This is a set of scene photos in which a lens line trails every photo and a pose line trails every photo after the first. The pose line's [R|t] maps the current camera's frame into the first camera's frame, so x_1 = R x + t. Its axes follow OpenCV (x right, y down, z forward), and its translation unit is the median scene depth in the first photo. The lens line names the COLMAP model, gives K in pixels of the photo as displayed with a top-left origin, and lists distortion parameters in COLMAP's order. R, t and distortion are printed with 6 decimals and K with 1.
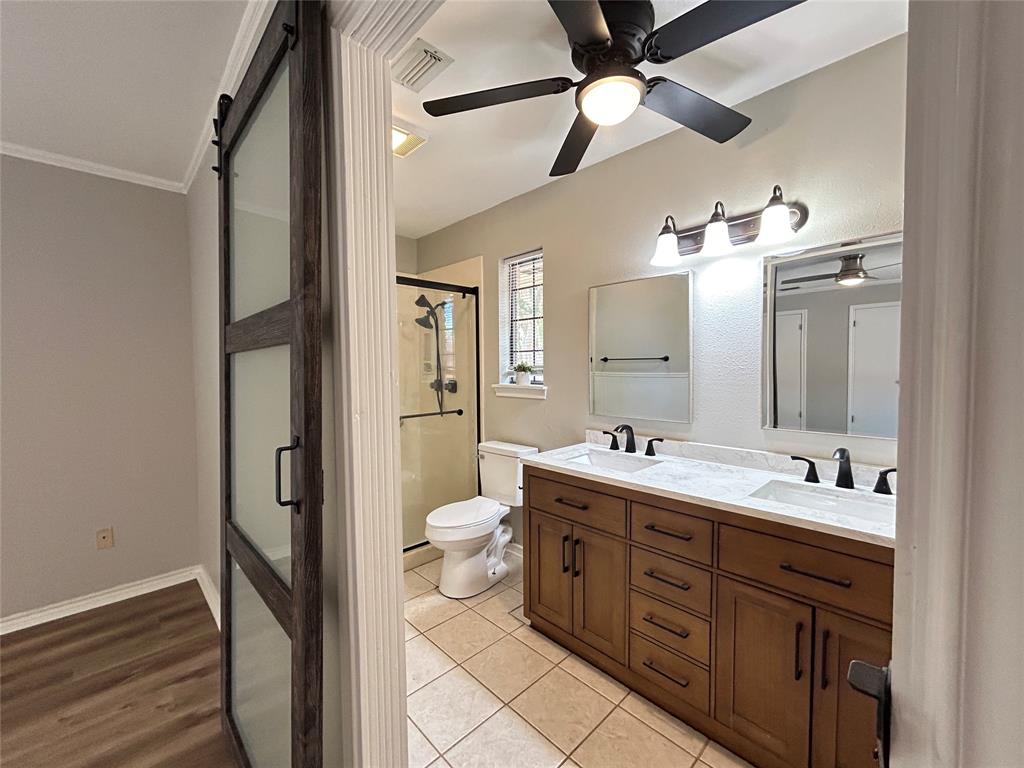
lens RADIAL K [[417.1, 0, 518.2], [0, 417.1, 383.2], [0, 0, 1]] dist [-0.004089, 0.002165]
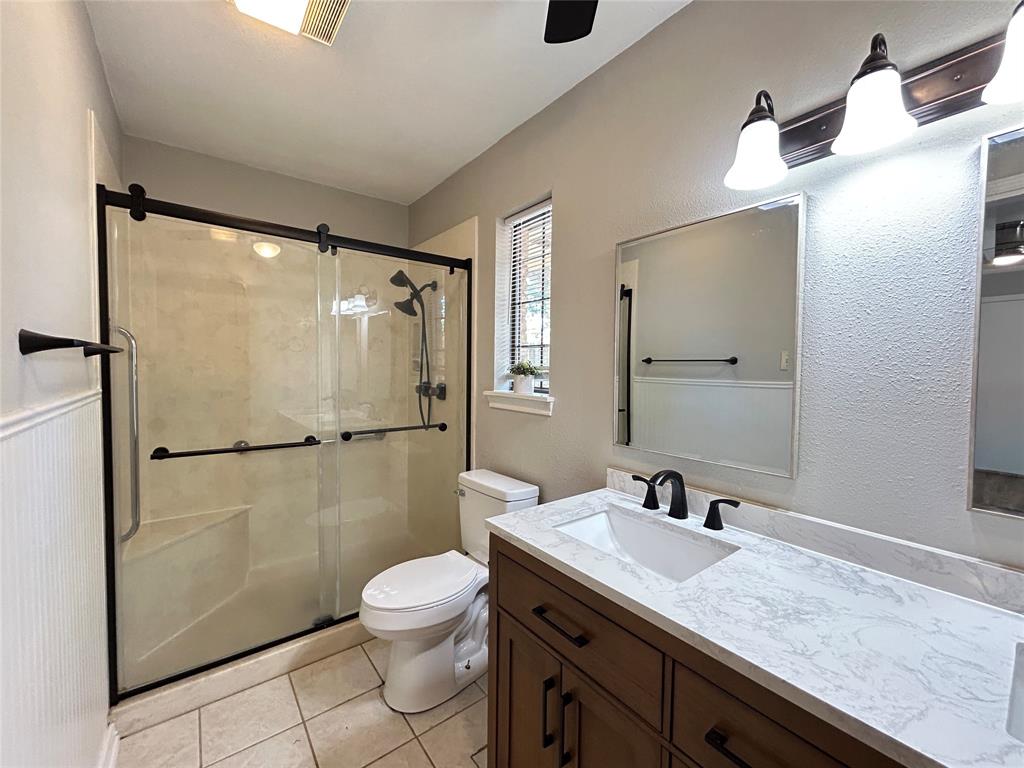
lens RADIAL K [[417.1, 0, 515.1], [0, 417.1, 384.6], [0, 0, 1]] dist [-0.004089, 0.002165]
pose [[0.992558, 0.026122, -0.118936, 0.093363], [-0.025915, 0.999659, 0.003289, -0.015024], [0.118981, -0.000183, 0.992897, 0.342234]]
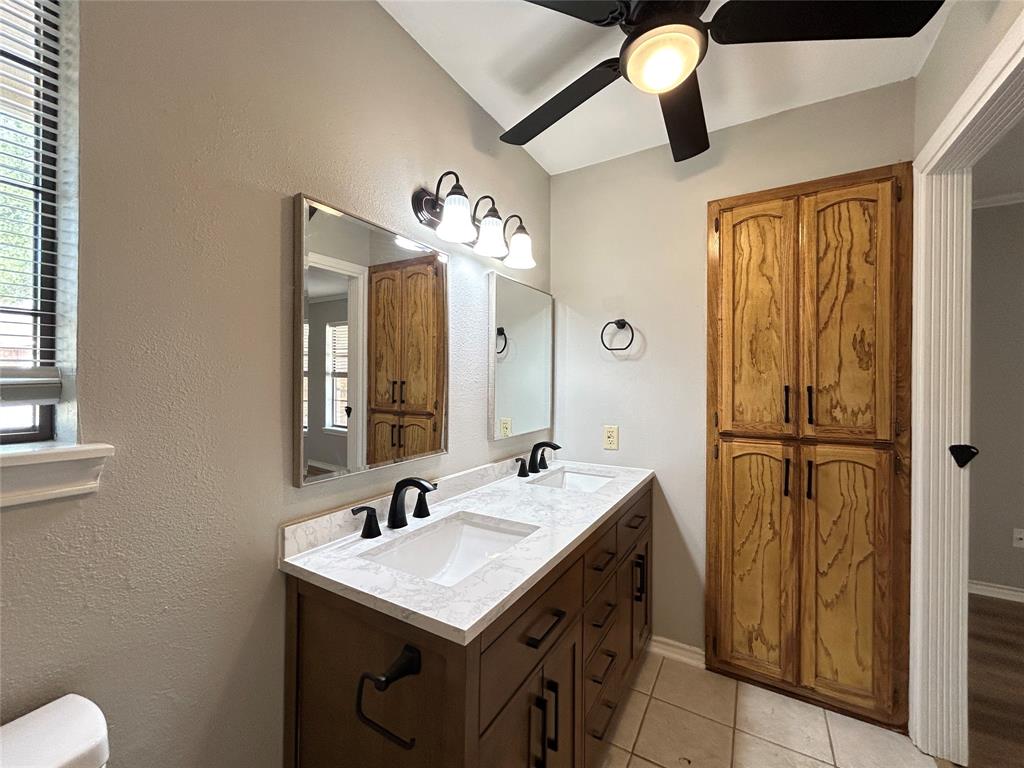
lens RADIAL K [[417.1, 0, 514.5], [0, 417.1, 382.8], [0, 0, 1]] dist [-0.004089, 0.002165]
pose [[-0.252535, 0.000936, 0.967587, -0.290535], [0.036700, 0.999289, 0.008612, -0.027602], [-0.966892, 0.037685, -0.252390, 0.866347]]
